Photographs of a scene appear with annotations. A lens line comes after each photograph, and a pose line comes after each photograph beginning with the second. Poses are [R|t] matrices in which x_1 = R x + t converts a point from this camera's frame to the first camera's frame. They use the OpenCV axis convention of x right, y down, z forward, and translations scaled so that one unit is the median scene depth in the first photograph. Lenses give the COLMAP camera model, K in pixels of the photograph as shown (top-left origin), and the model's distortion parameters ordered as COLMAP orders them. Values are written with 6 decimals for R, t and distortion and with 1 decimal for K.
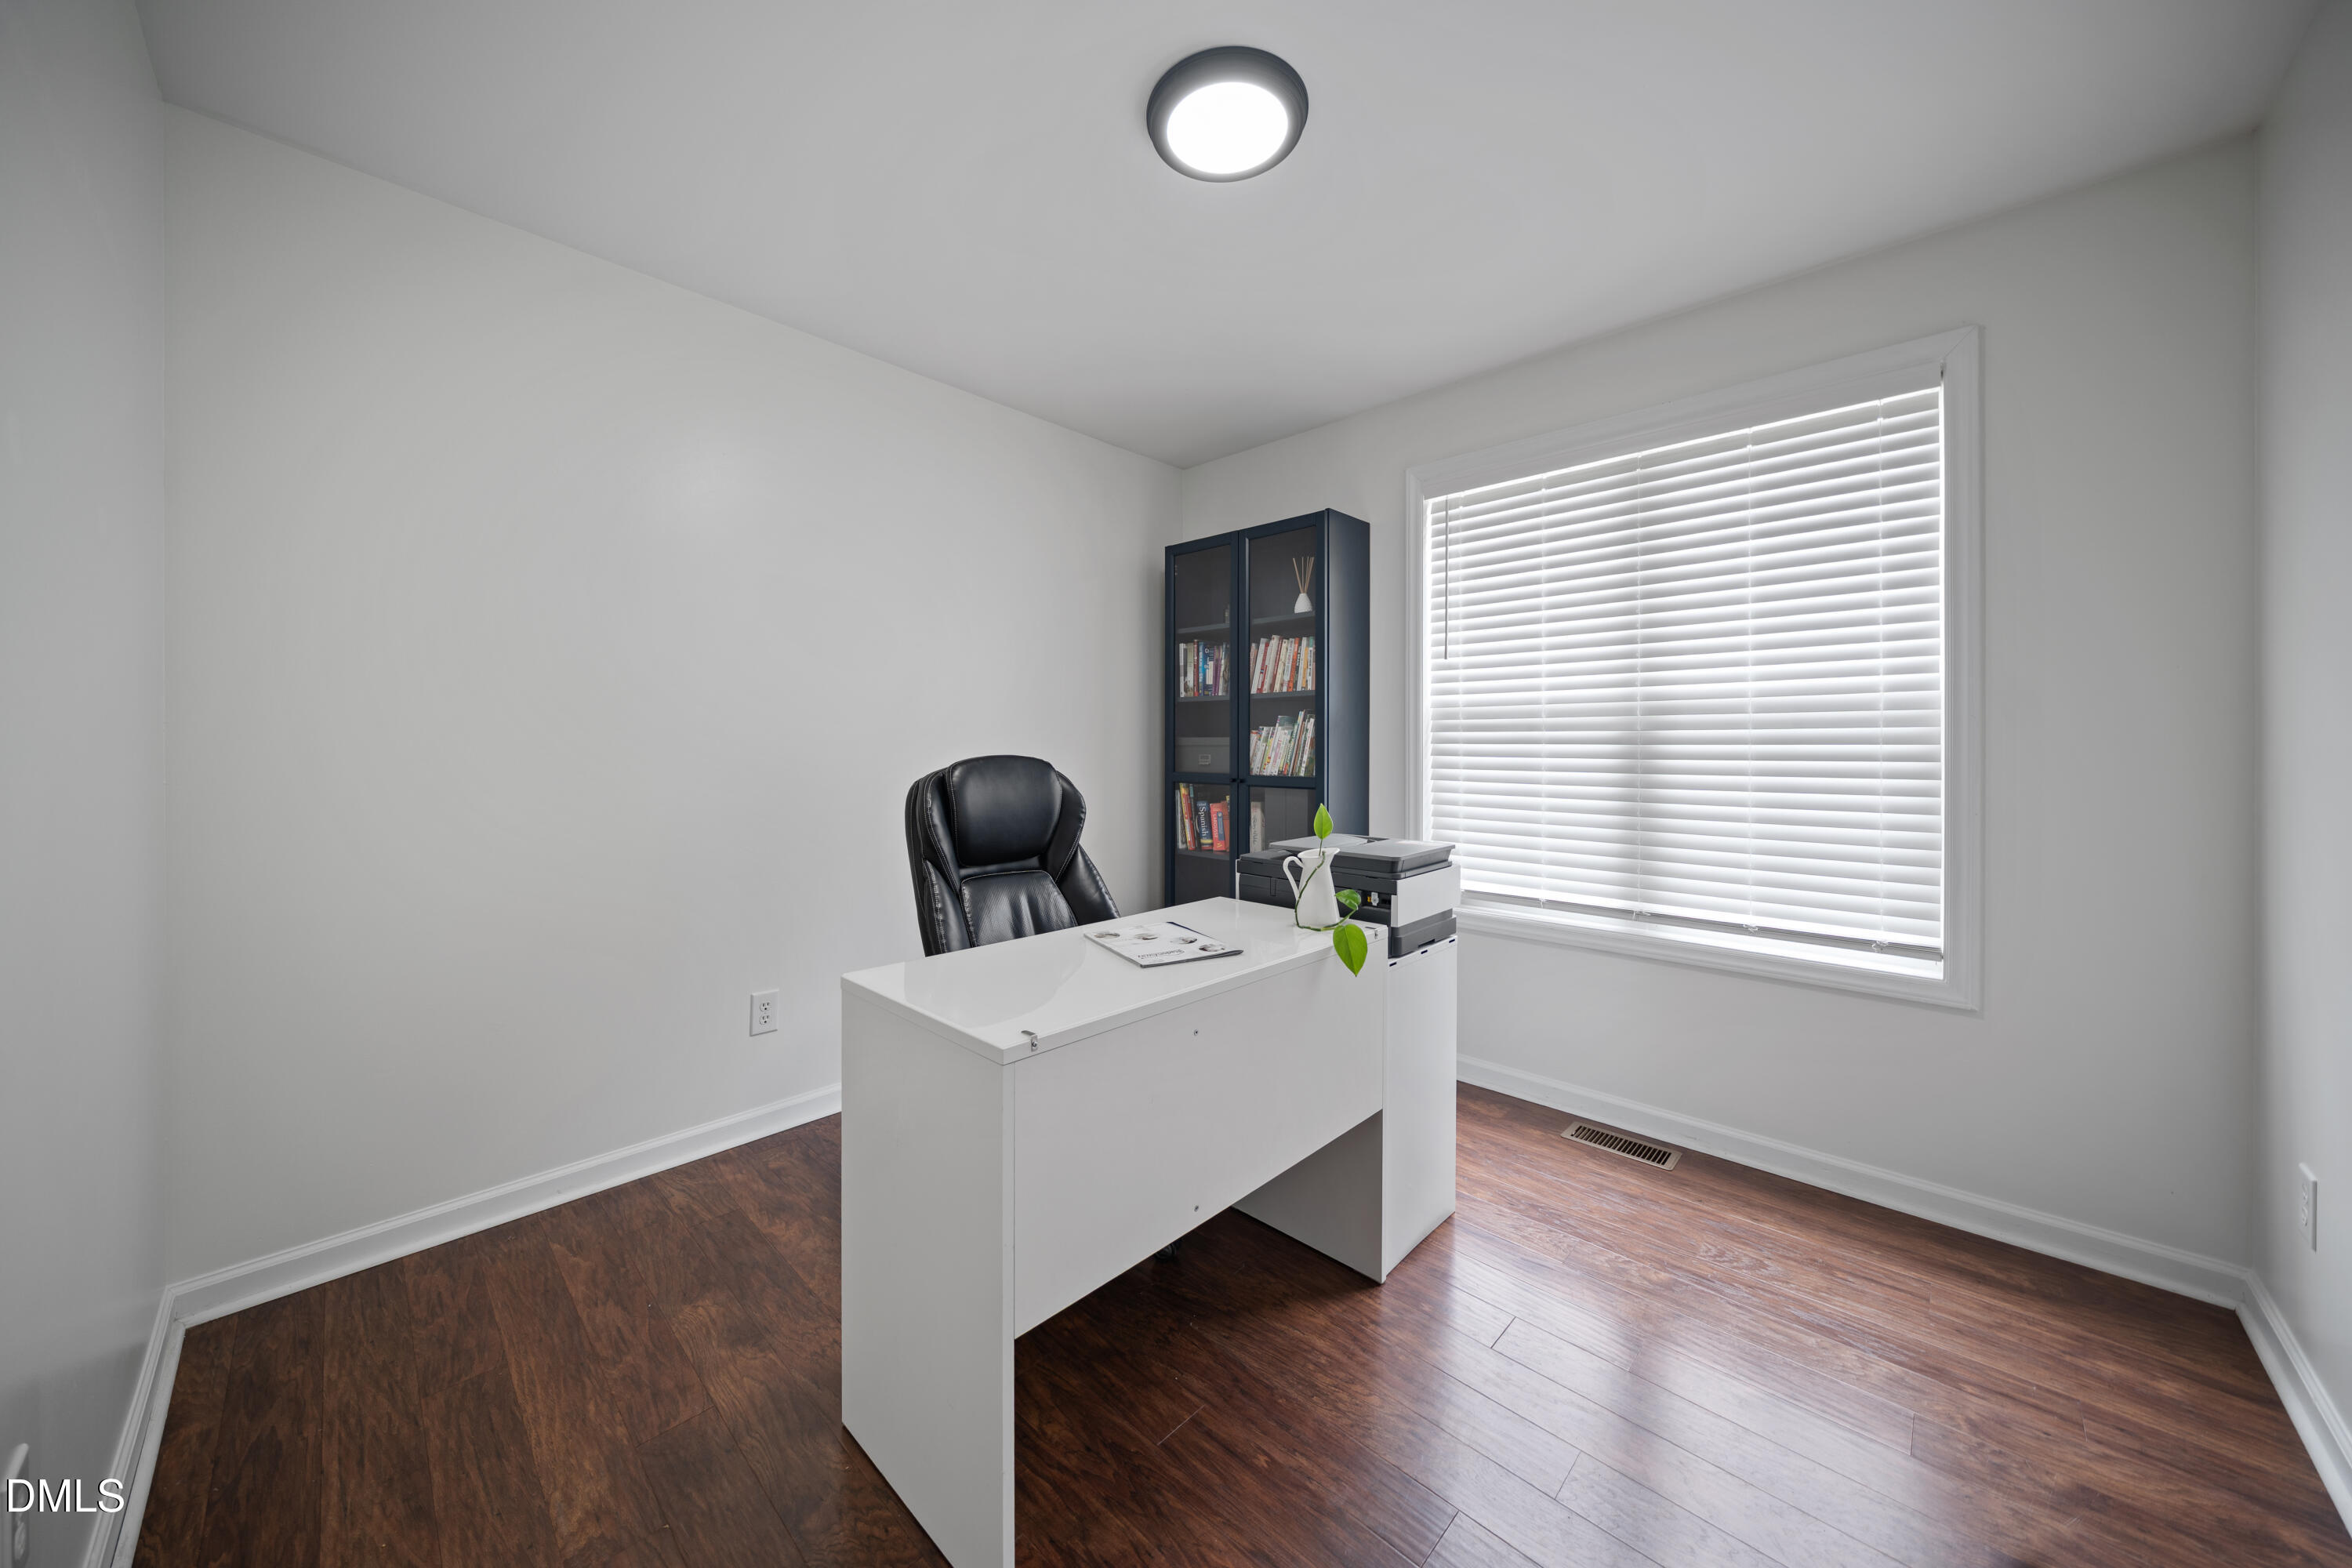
lens RADIAL K [[811.8, 0, 1171.8], [0, 811.8, 748.9], [0, 0, 1]] dist [0.000372, -0.000008]
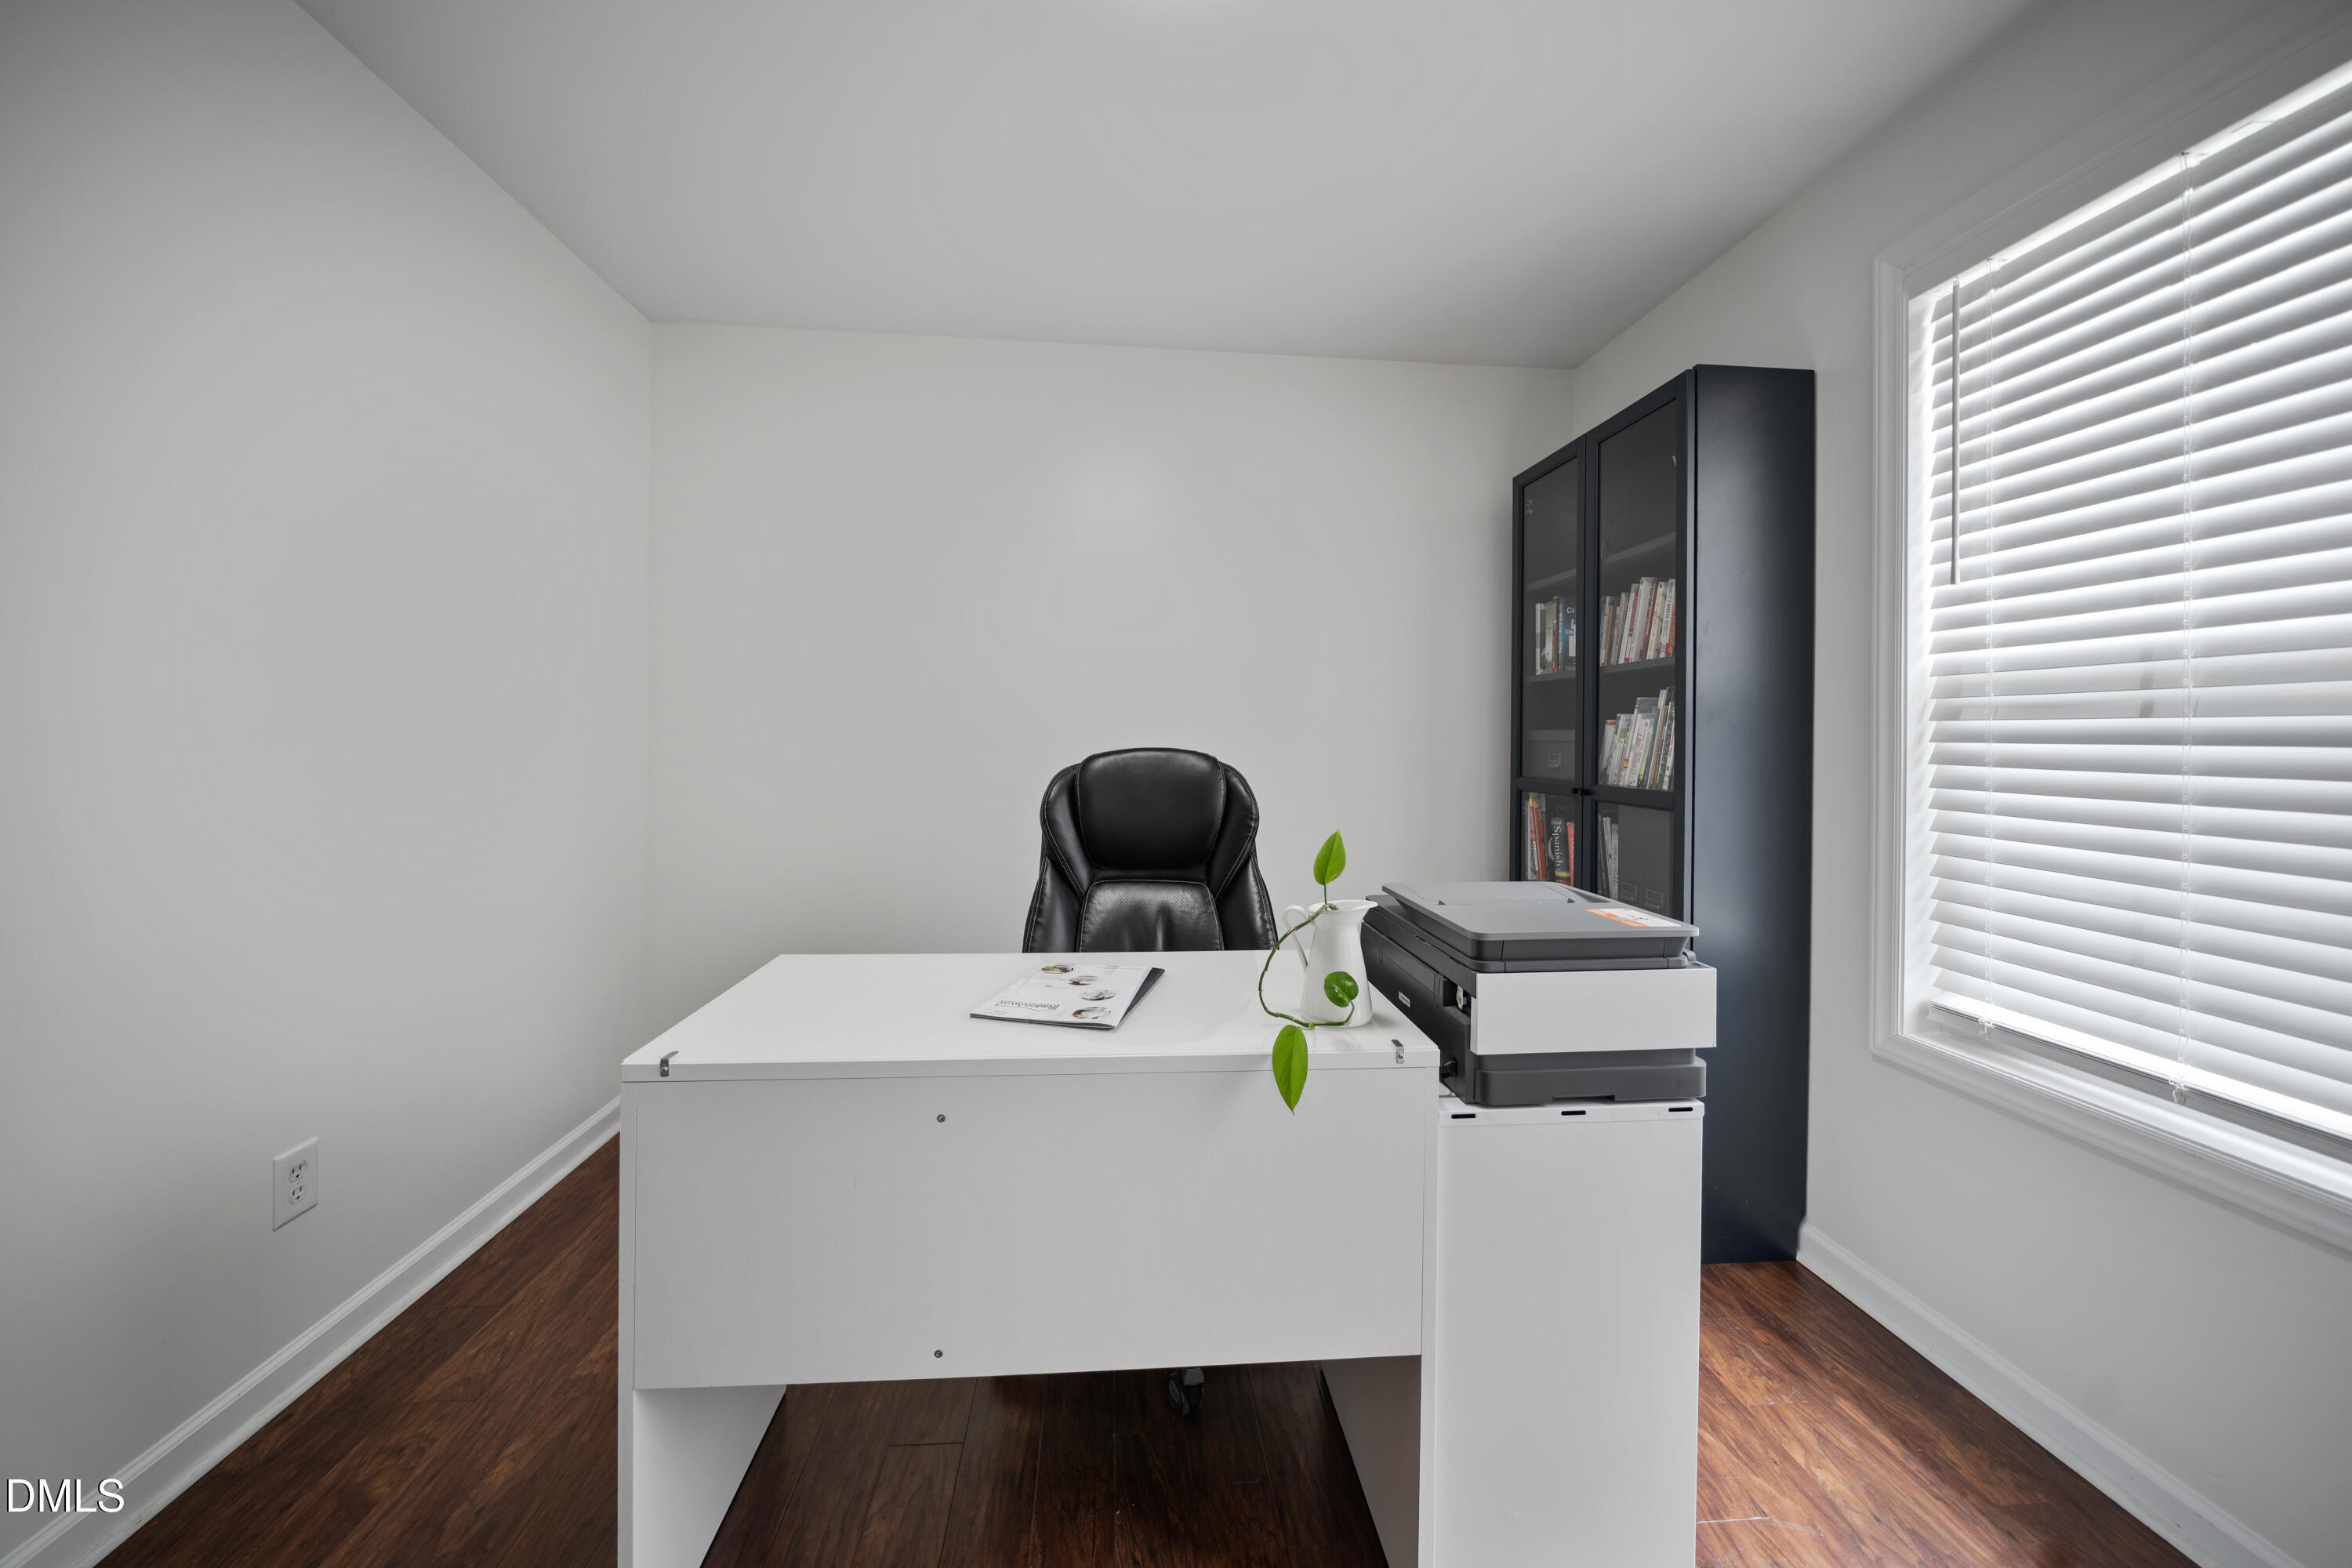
lens RADIAL K [[821.5, 0, 1177.3], [0, 821.5, 737.7], [0, 0, 1]] dist [-0.006606, -0.000058]
pose [[0.751079, 0.009158, -0.660149, 0.290471], [-0.015540, 0.999872, -0.003810, 0.000592], [0.660030, 0.013120, 0.751125, 0.245029]]
